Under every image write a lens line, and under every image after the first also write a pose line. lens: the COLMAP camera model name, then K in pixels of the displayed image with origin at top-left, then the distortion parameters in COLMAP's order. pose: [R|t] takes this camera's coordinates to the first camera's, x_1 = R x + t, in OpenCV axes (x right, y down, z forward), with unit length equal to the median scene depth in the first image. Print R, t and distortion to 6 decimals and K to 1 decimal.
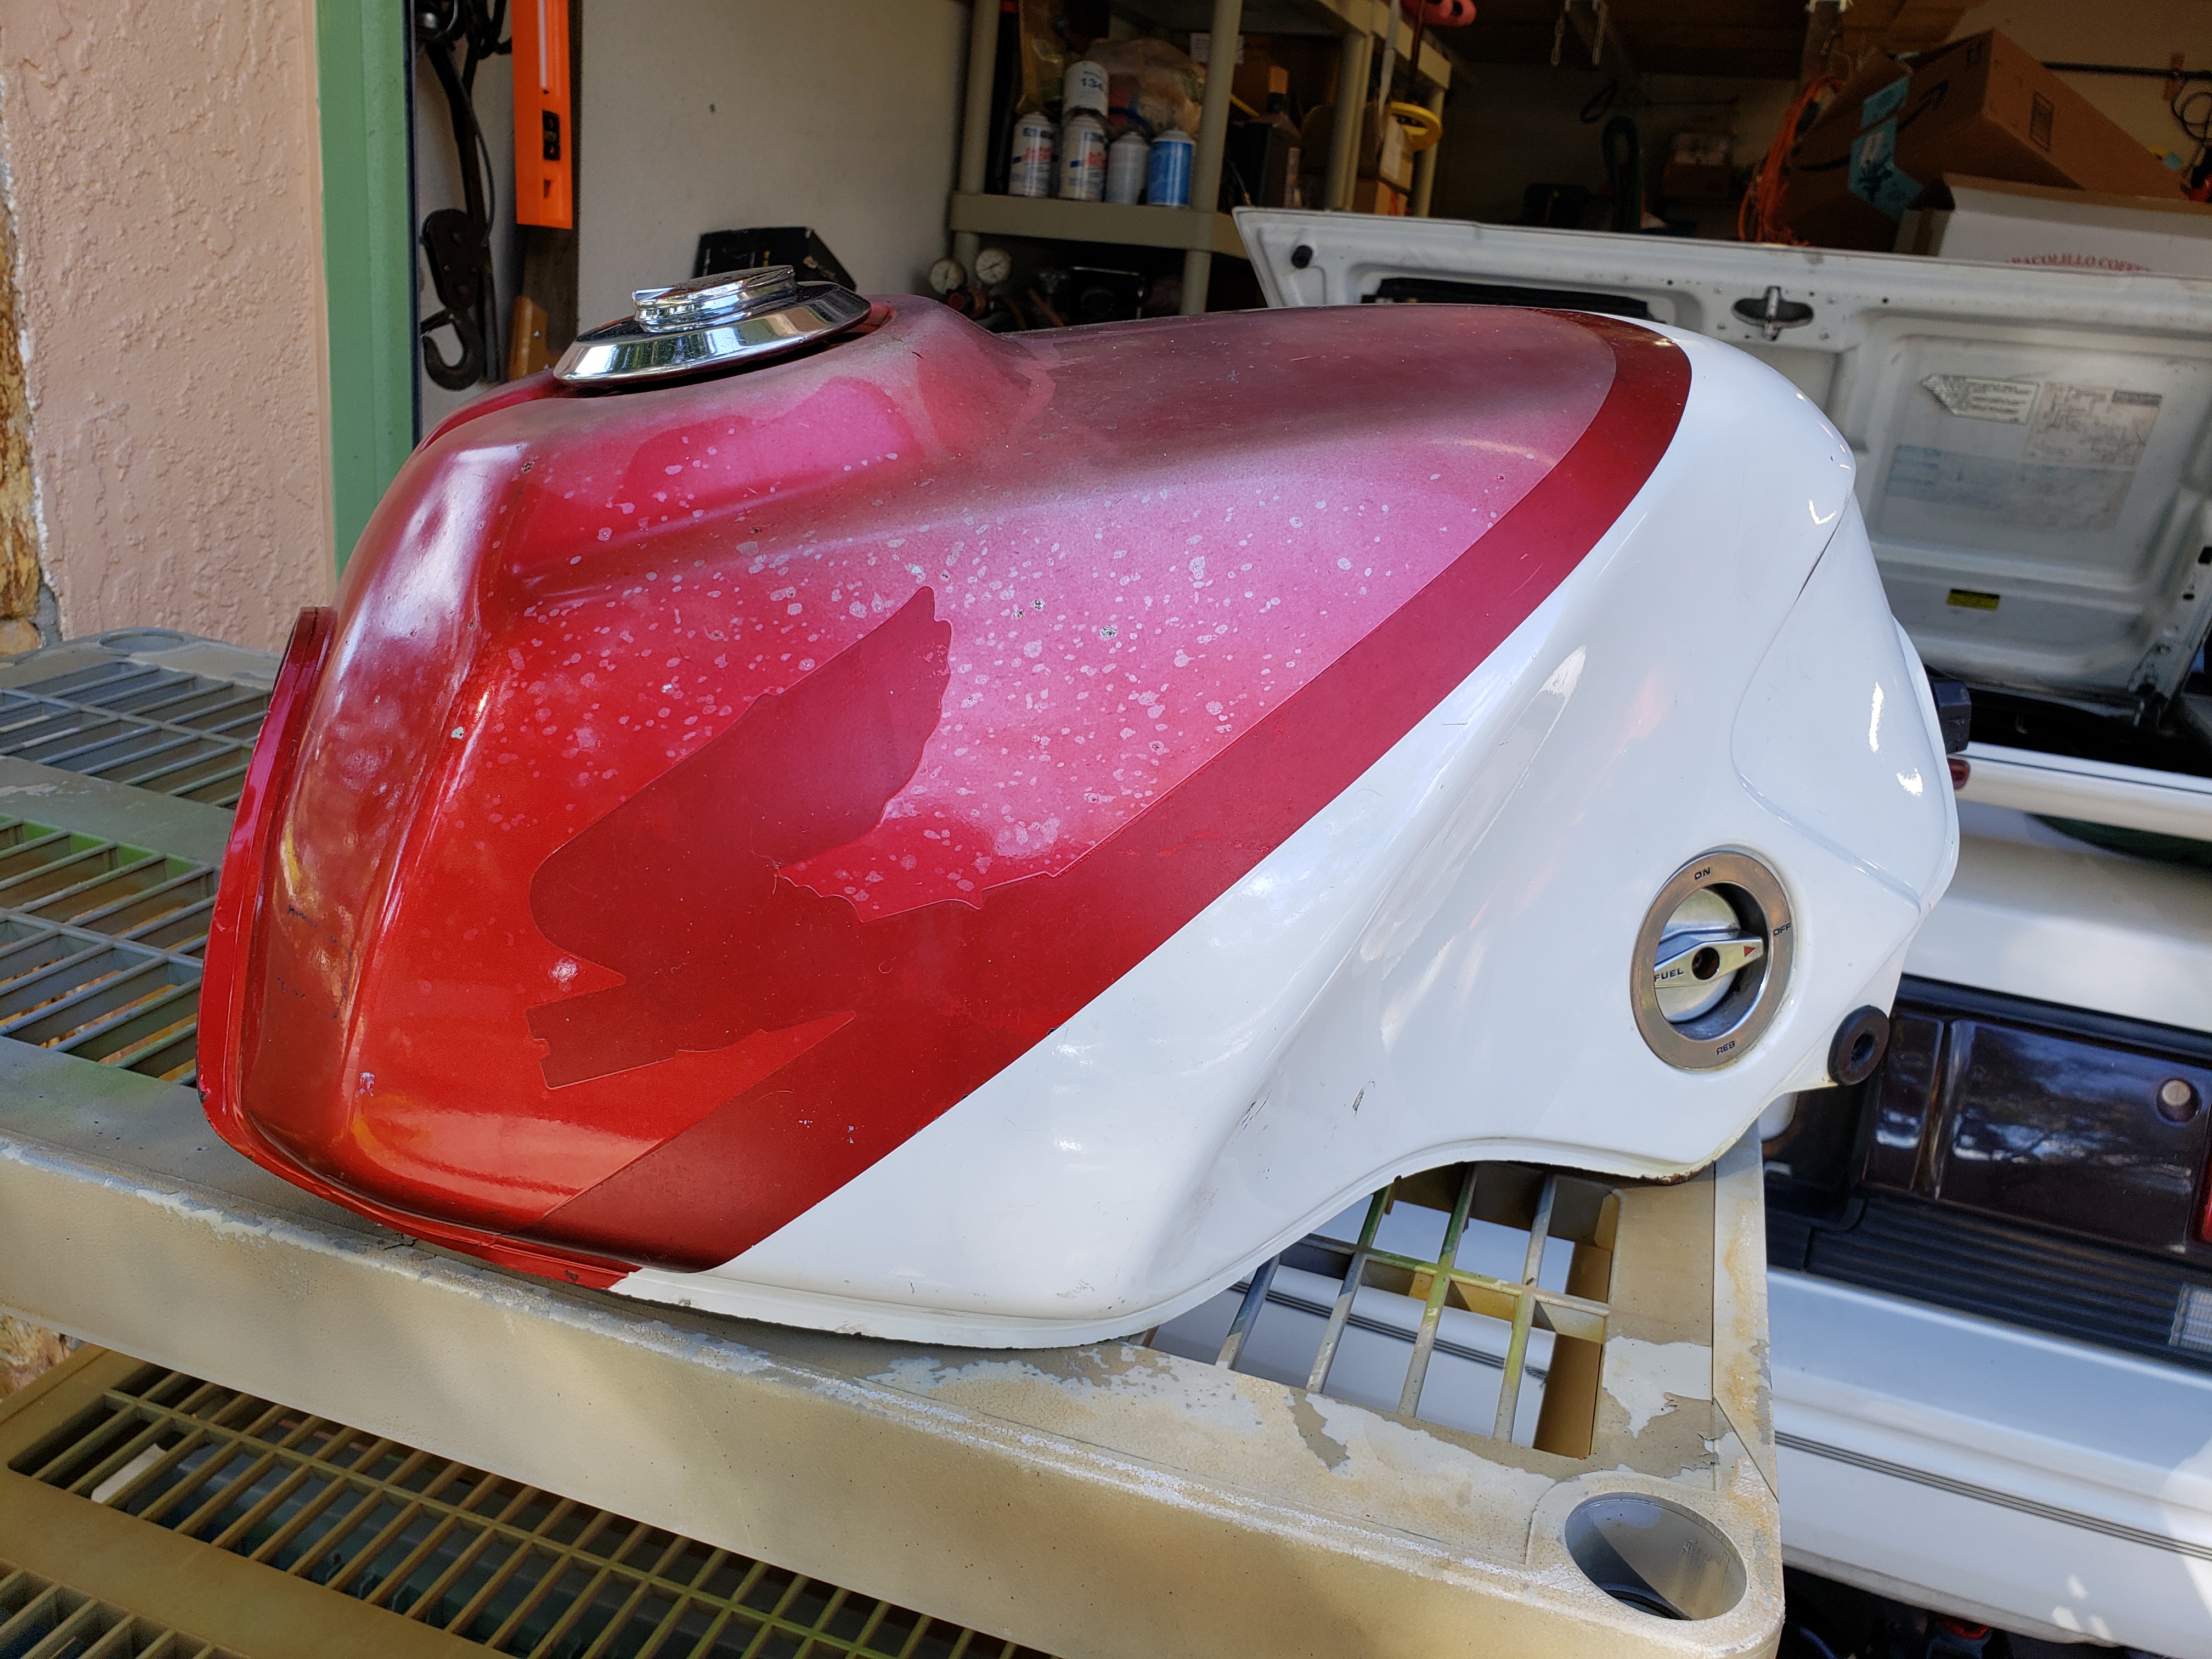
lens RADIAL K [[1708.9, 0, 1106.0], [0, 1708.9, 829.5], [0, 0, 1]] dist [-0.049314, 0.078935]
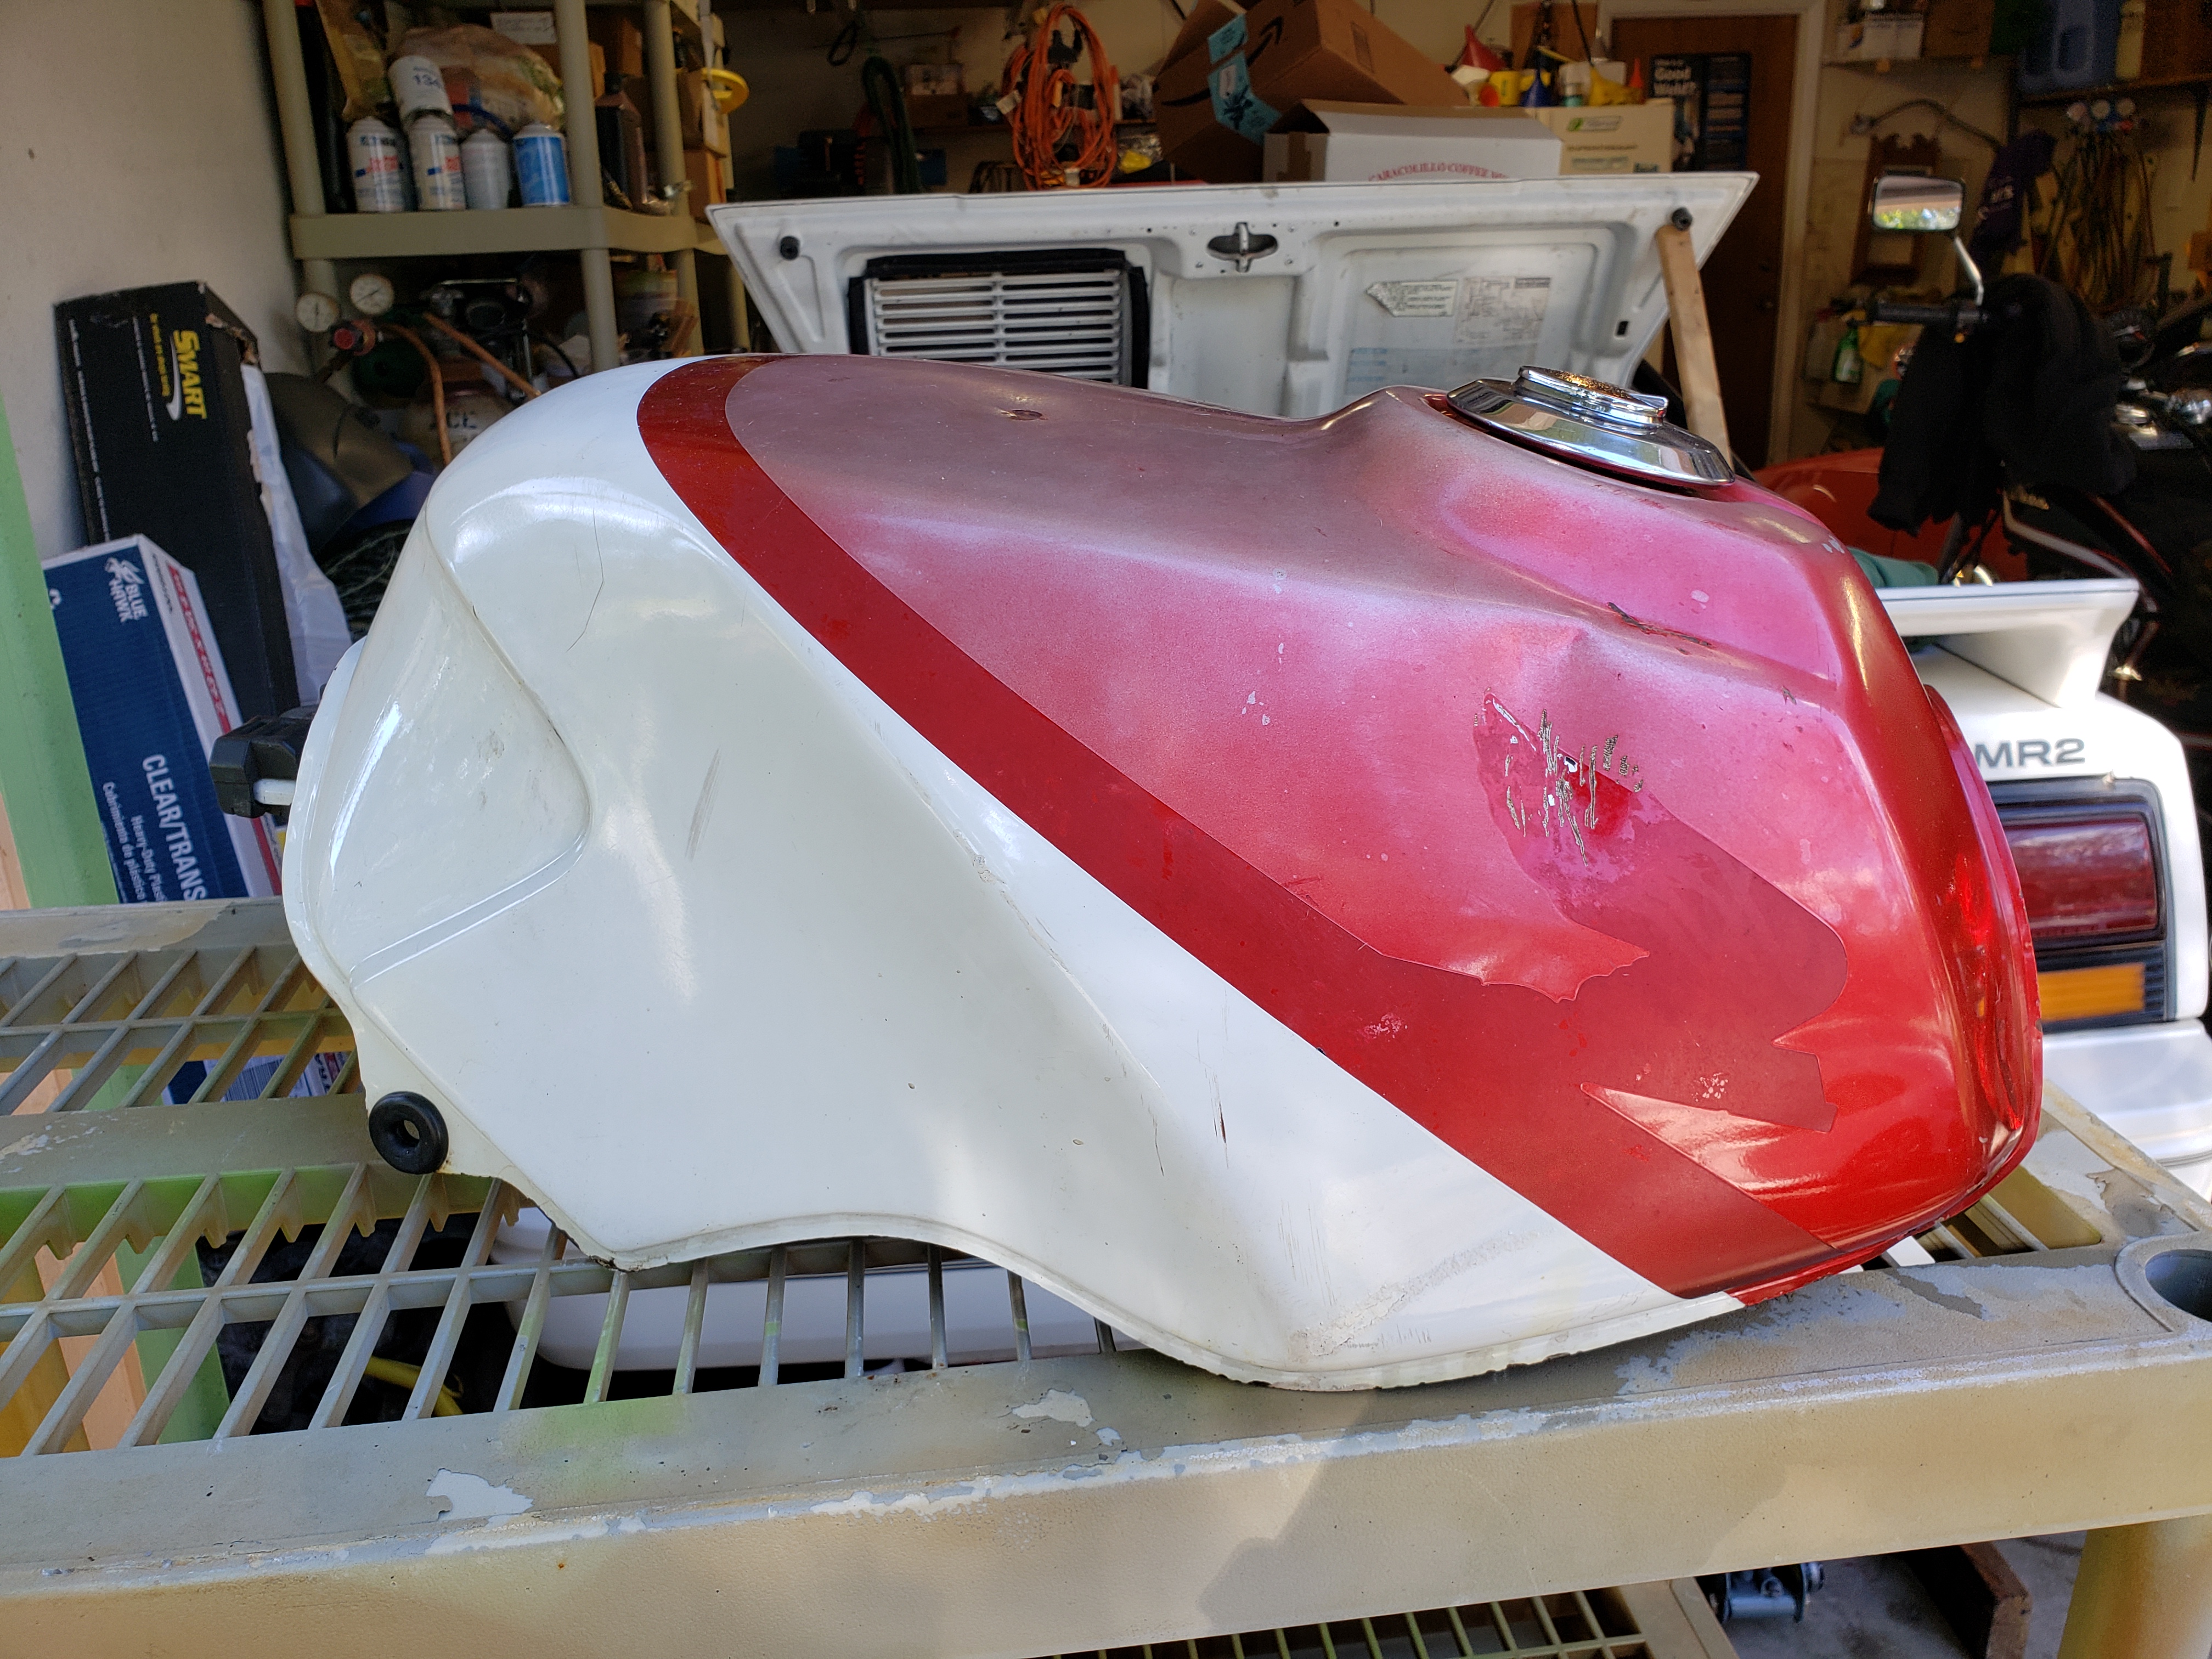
lens RADIAL K [[1757.7, 0, 1107.5], [0, 1757.7, 789.8], [0, 0, 1]] dist [-0.038474, 0.071775]
pose [[0.897467, -0.236323, 0.372430, -0.164452], [0.236078, 0.970597, 0.046993, -0.038892], [-0.372585, 0.045748, 0.926870, 0.016030]]
